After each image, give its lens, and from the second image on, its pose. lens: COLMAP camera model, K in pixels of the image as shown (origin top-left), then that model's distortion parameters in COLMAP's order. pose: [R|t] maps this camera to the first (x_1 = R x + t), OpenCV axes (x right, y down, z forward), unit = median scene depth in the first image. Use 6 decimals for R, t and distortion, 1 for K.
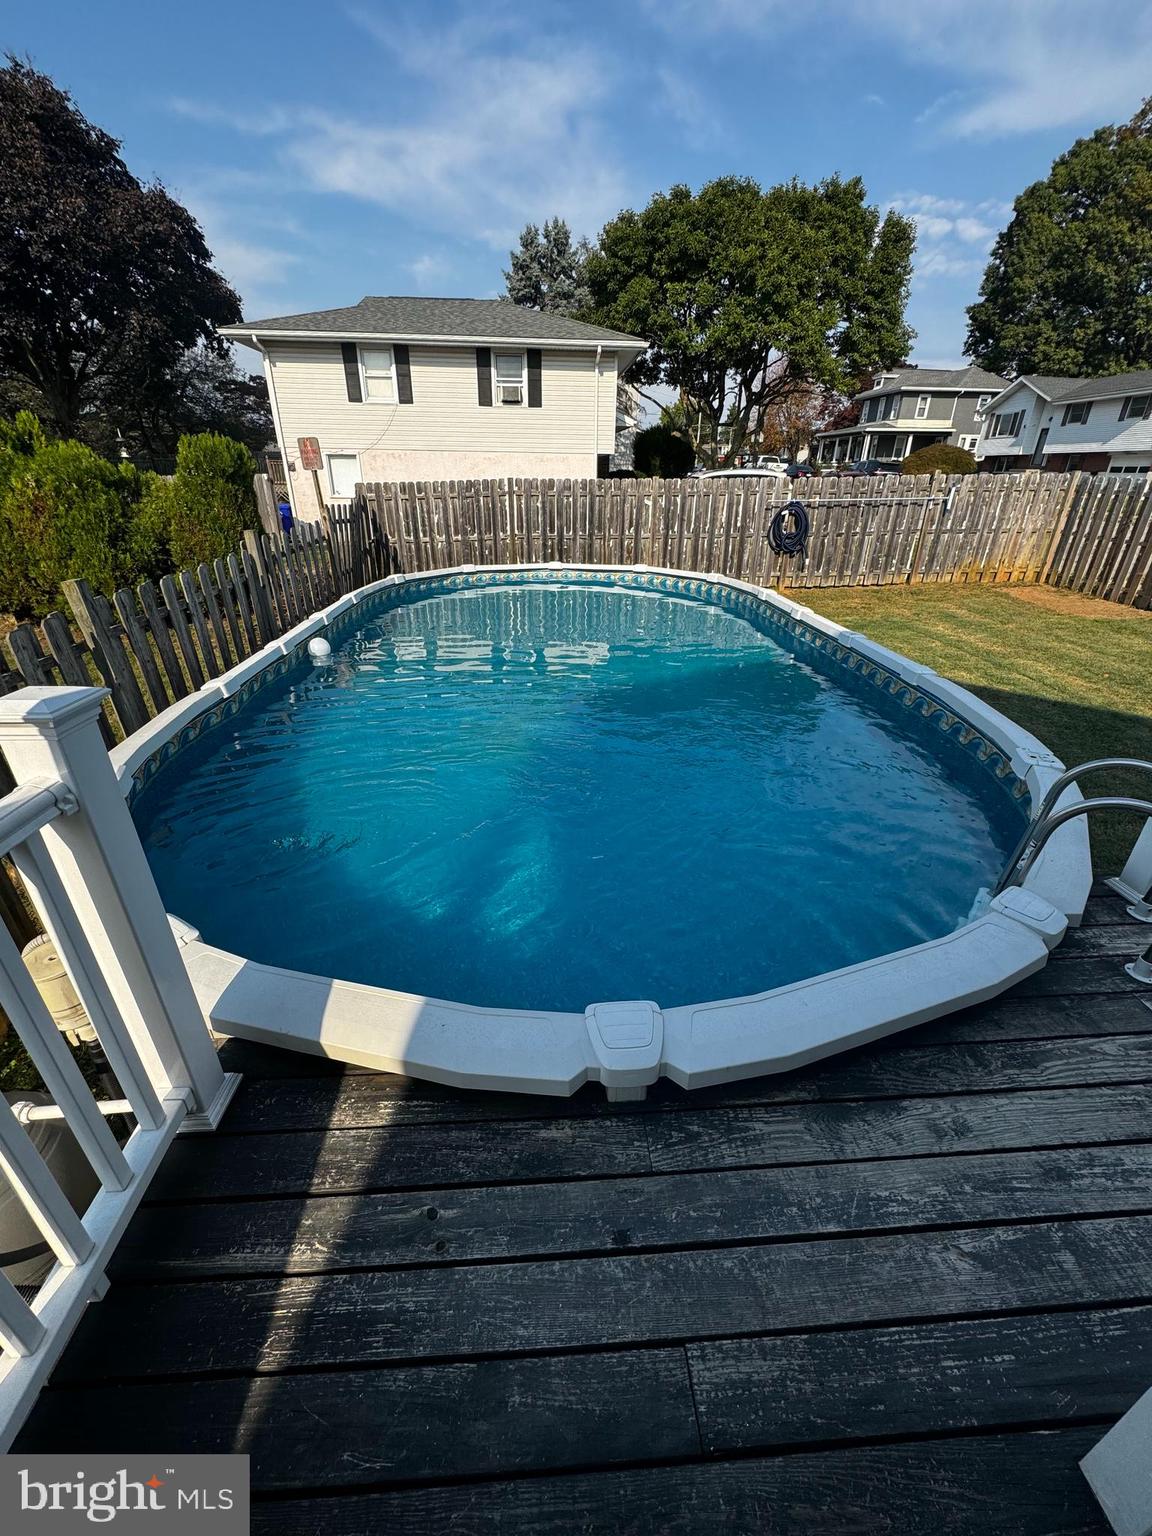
lens RADIAL K [[613.1, 0, 578.7], [0, 613.1, 771.0], [0, 0, 1]] dist [-0.001233, -0.000334]
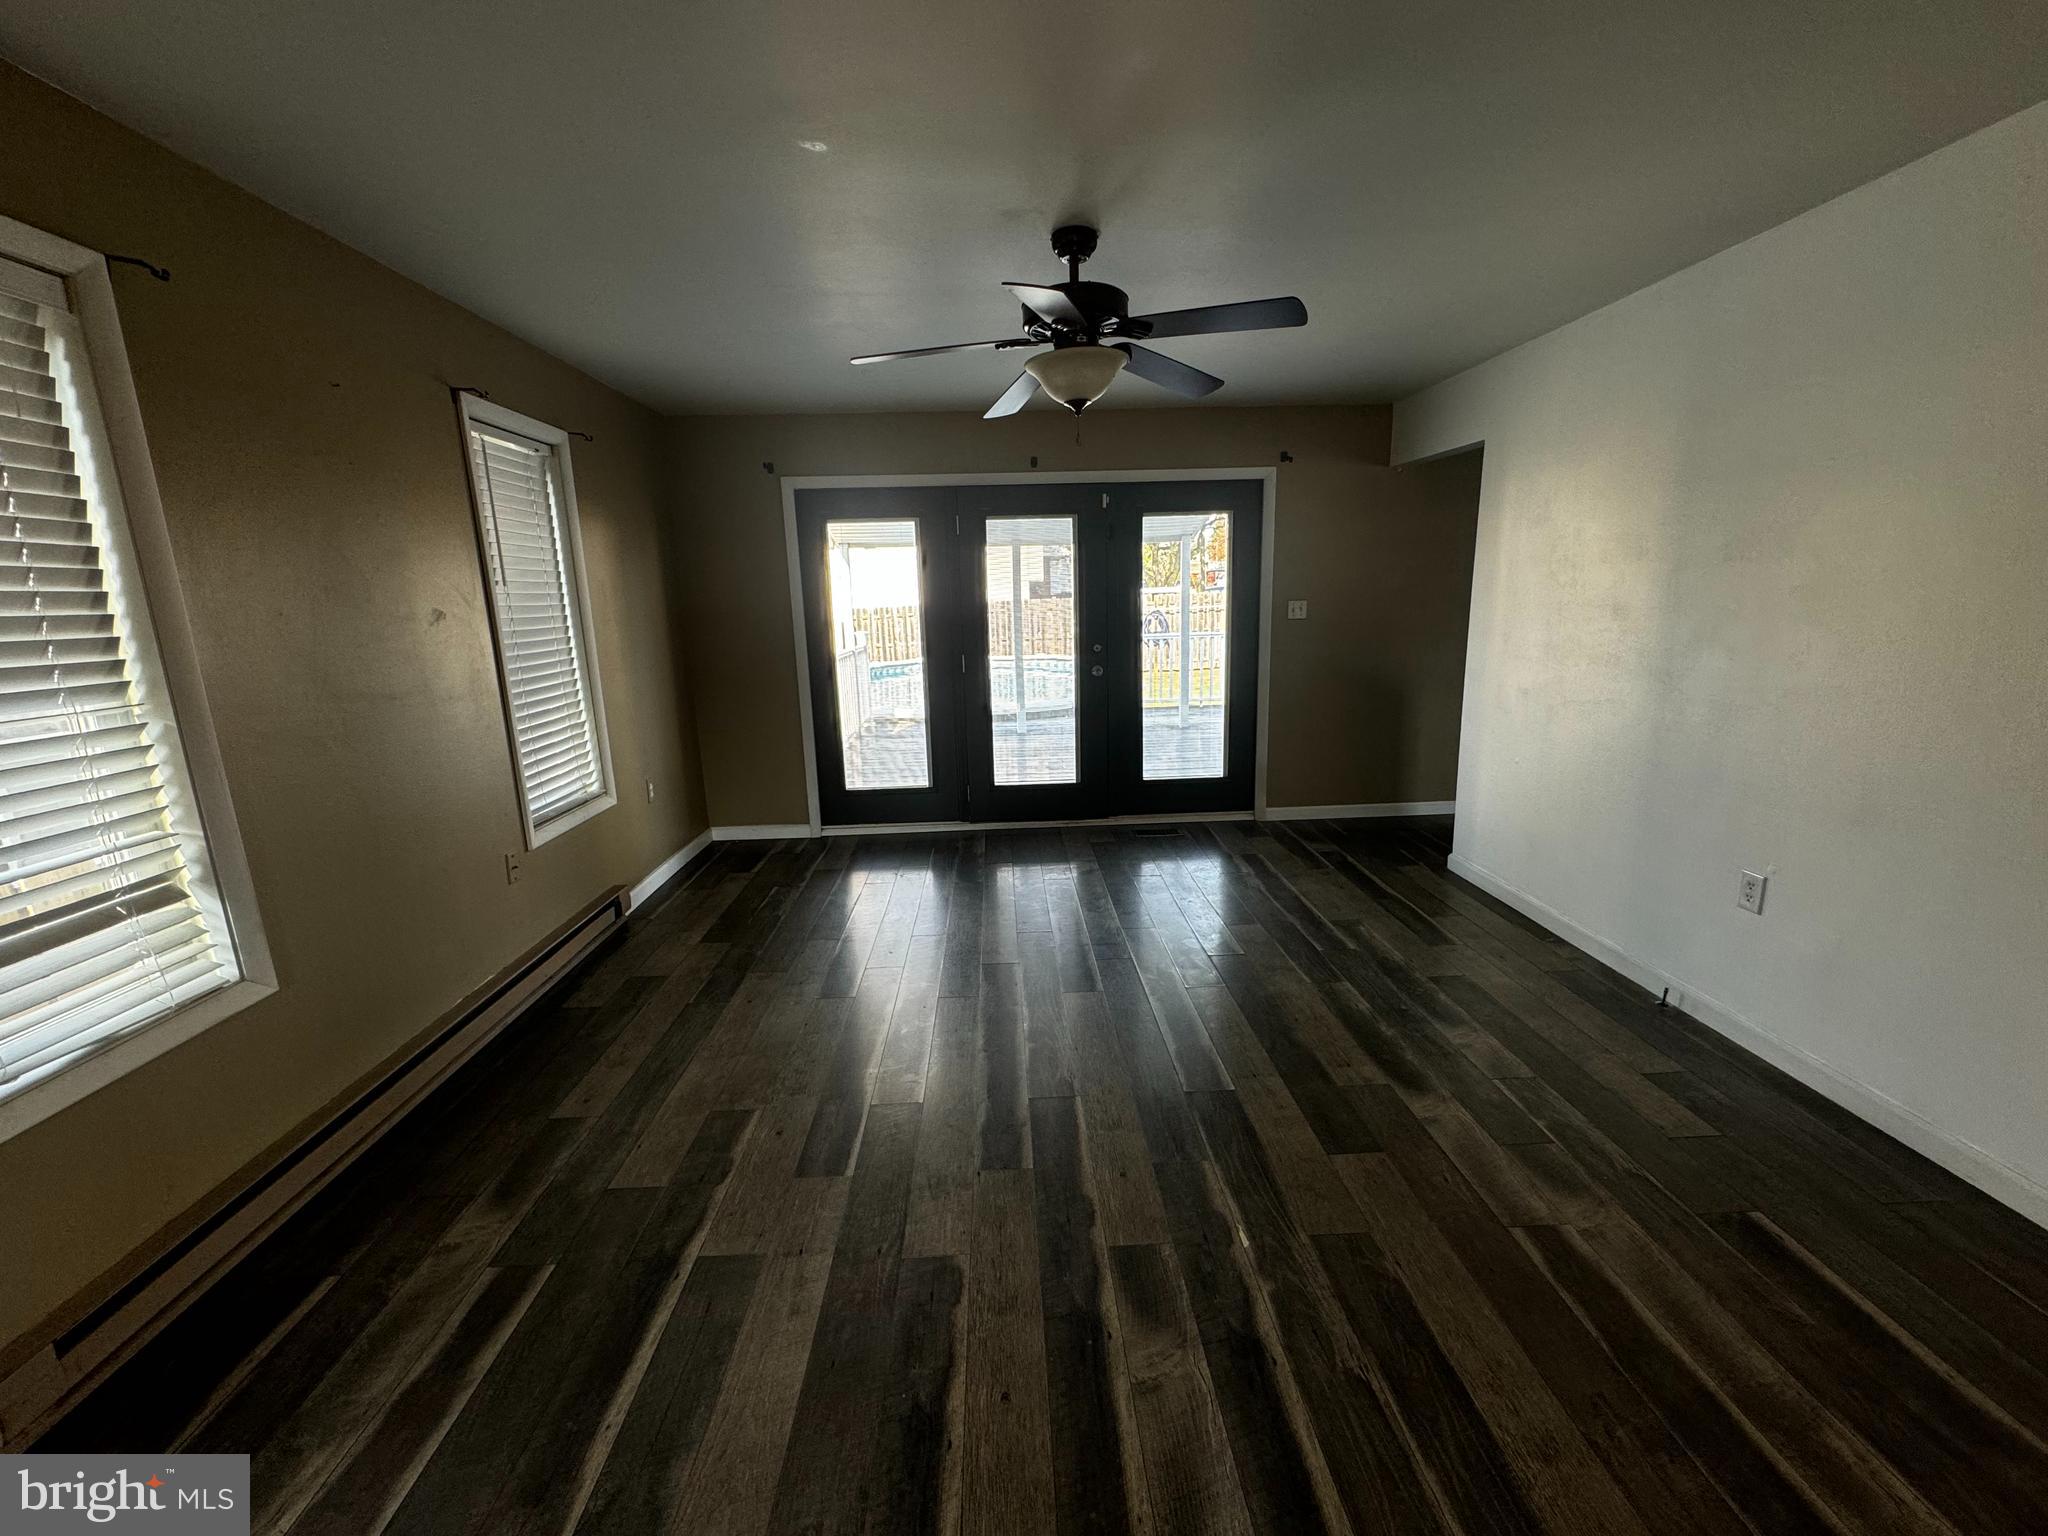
lens RADIAL K [[817.5, 0, 1020.6], [0, 817.5, 767.4], [0, 0, 1]] dist [-0.001233, -0.000334]
pose [[0.998743, -0.028355, -0.041323, 0.113164], [0.017483, 0.969880, -0.242954, 0.344062], [0.046967, 0.241927, 0.969157, -0.709405]]
